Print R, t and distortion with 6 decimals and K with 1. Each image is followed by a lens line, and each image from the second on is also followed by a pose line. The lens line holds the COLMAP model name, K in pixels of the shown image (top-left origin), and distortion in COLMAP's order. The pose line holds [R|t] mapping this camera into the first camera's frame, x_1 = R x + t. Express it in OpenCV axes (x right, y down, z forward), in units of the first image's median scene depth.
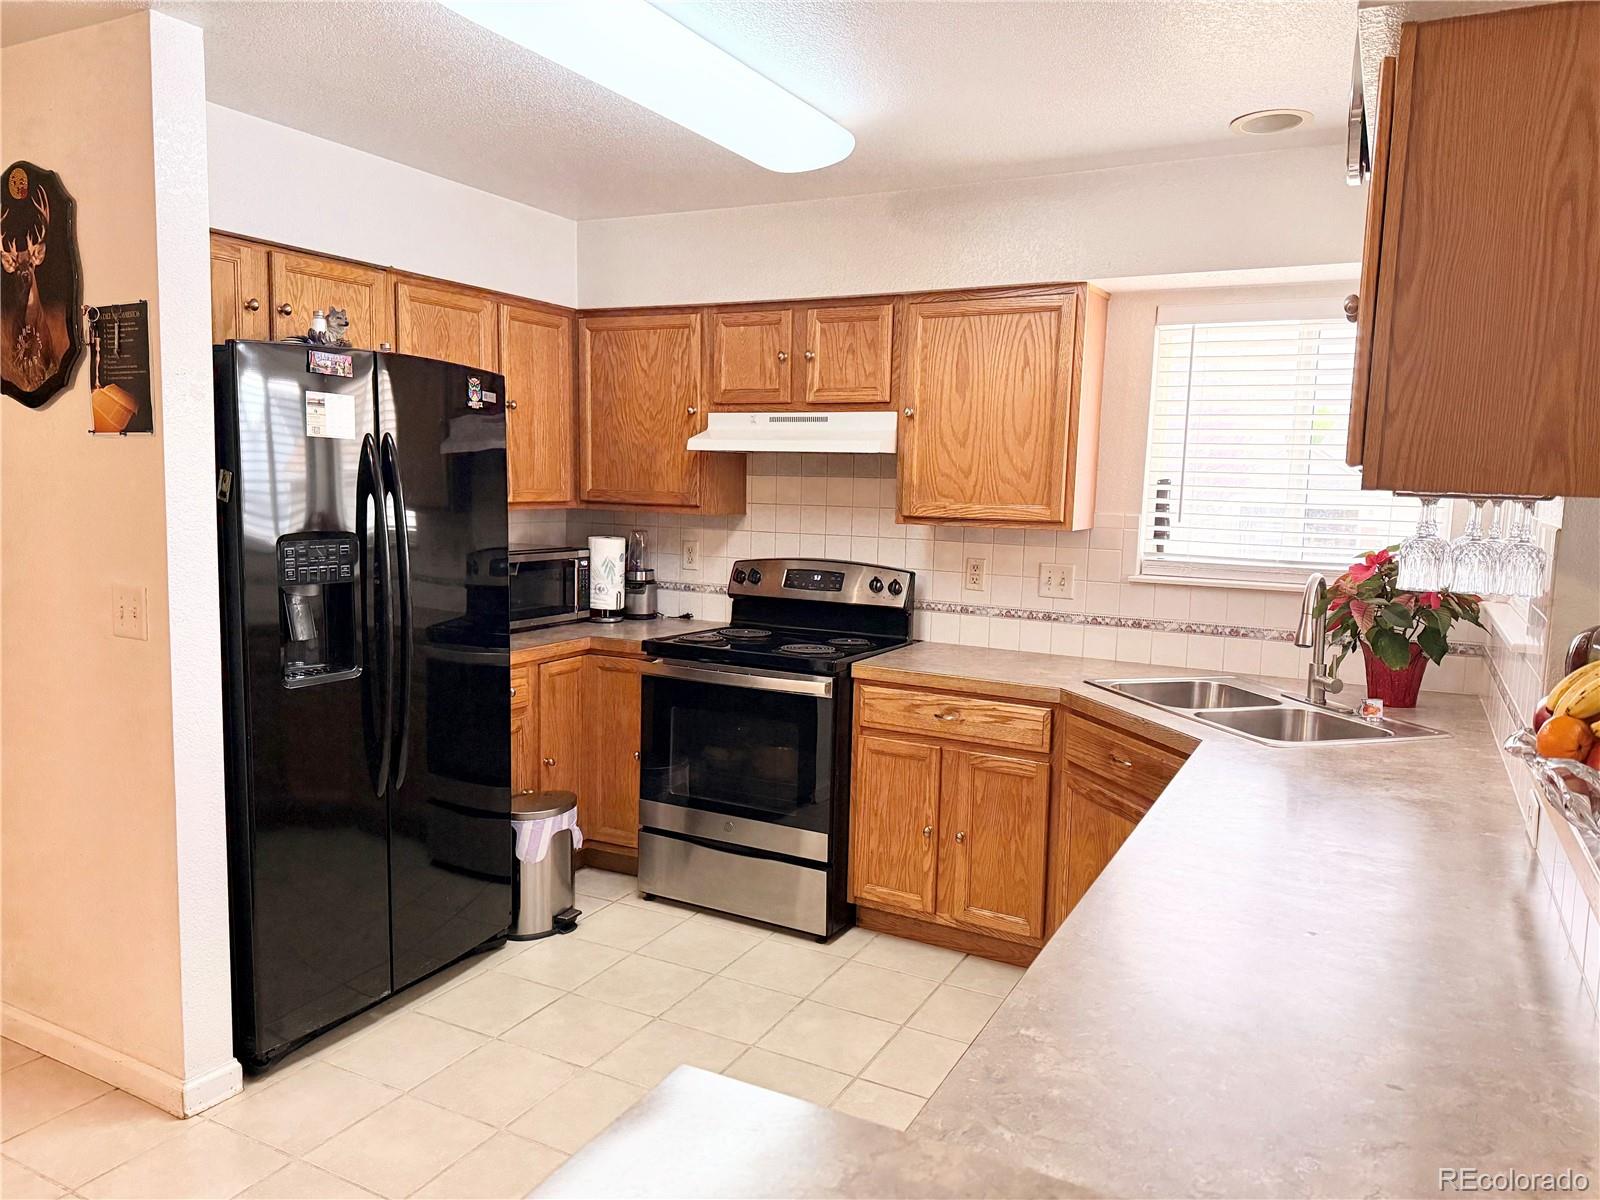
lens RADIAL K [[1124.5, 0, 800.0], [0, 1124.5, 600.0], [0, 0, 1]] dist [0.192070, -0.256256]
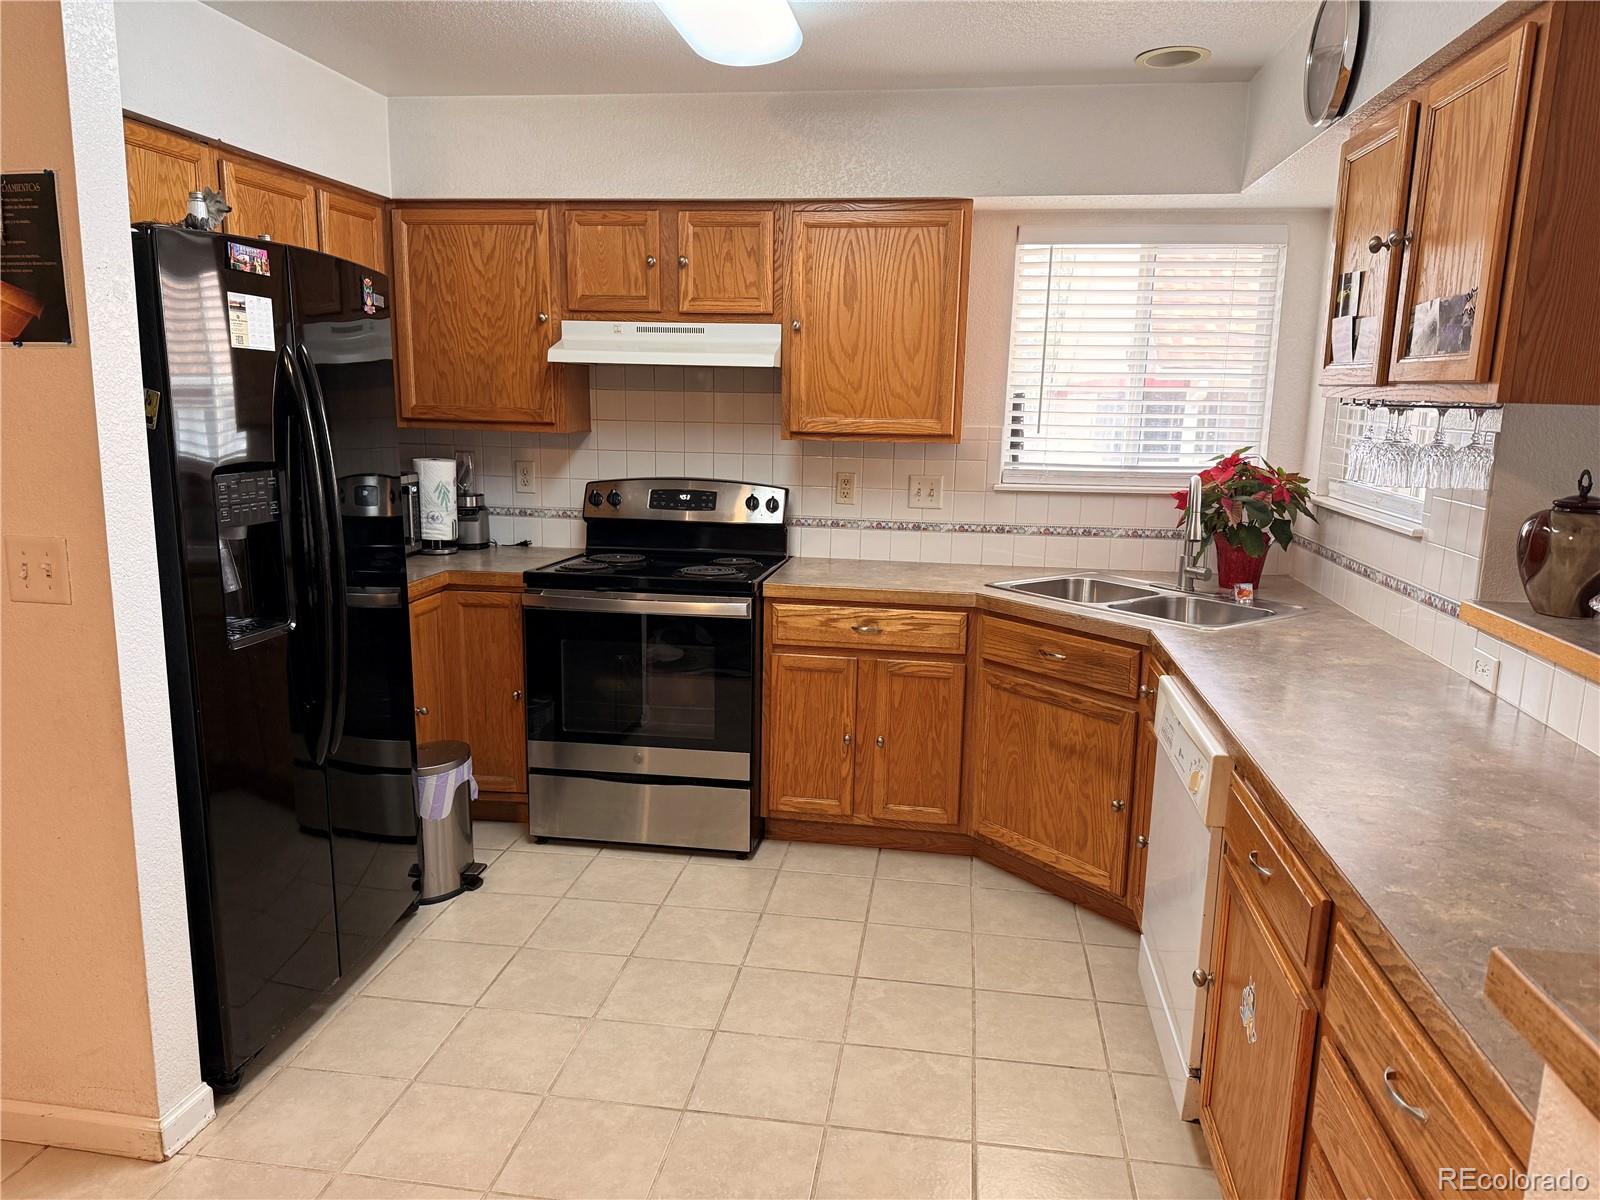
lens RADIAL K [[1124.5, 0, 800.0], [0, 1124.5, 600.0], [0, 0, 1]] dist [0.192070, -0.256256]
pose [[0.943573, -0.067075, 0.324299, -0.242337], [0.041854, 0.995575, 0.084139, -0.010636], [-0.328508, -0.065818, 0.942205, 0.050090]]
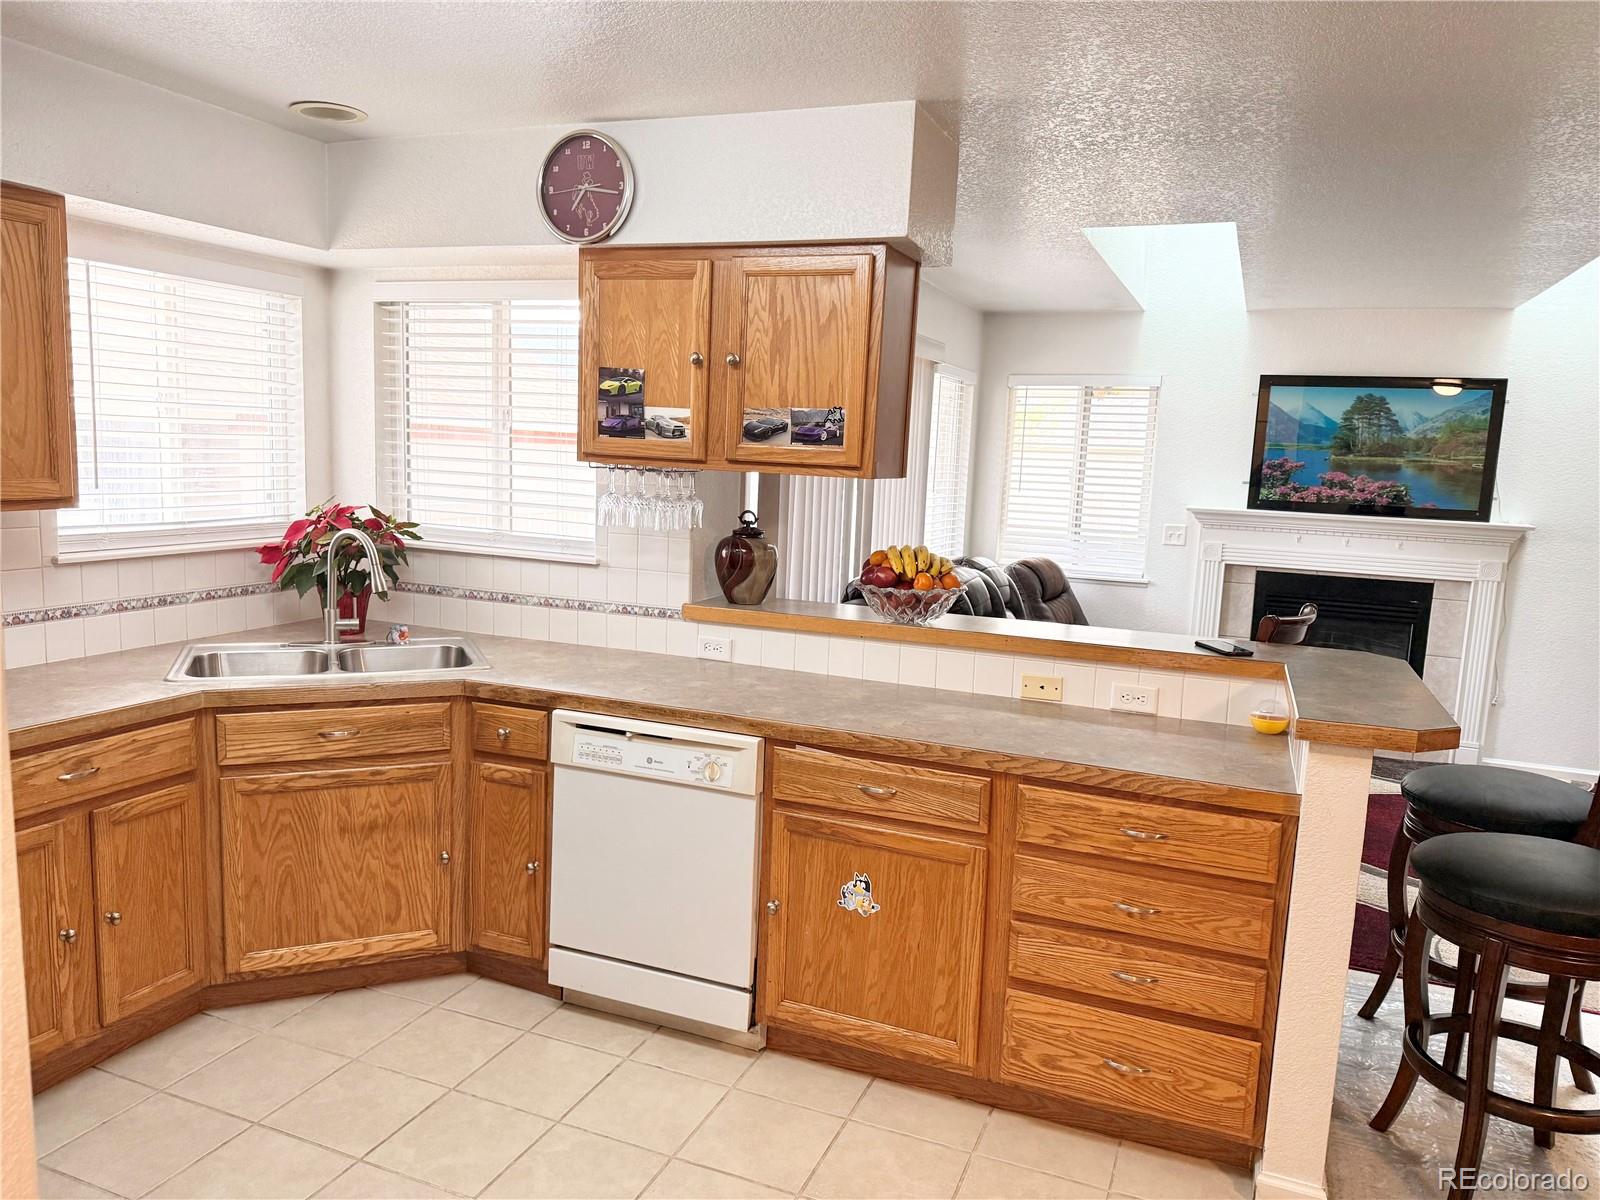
lens RADIAL K [[1137.6, 0, 800.0], [0, 1137.6, 600.0], [0, 0, 1]] dist [0.002326, -0.001141]
pose [[-0.095283, -0.163651, 0.981906, -0.587120], [0.071486, 0.982722, 0.170724, -0.094784], [-0.992880, 0.086460, -0.081938, 0.549846]]
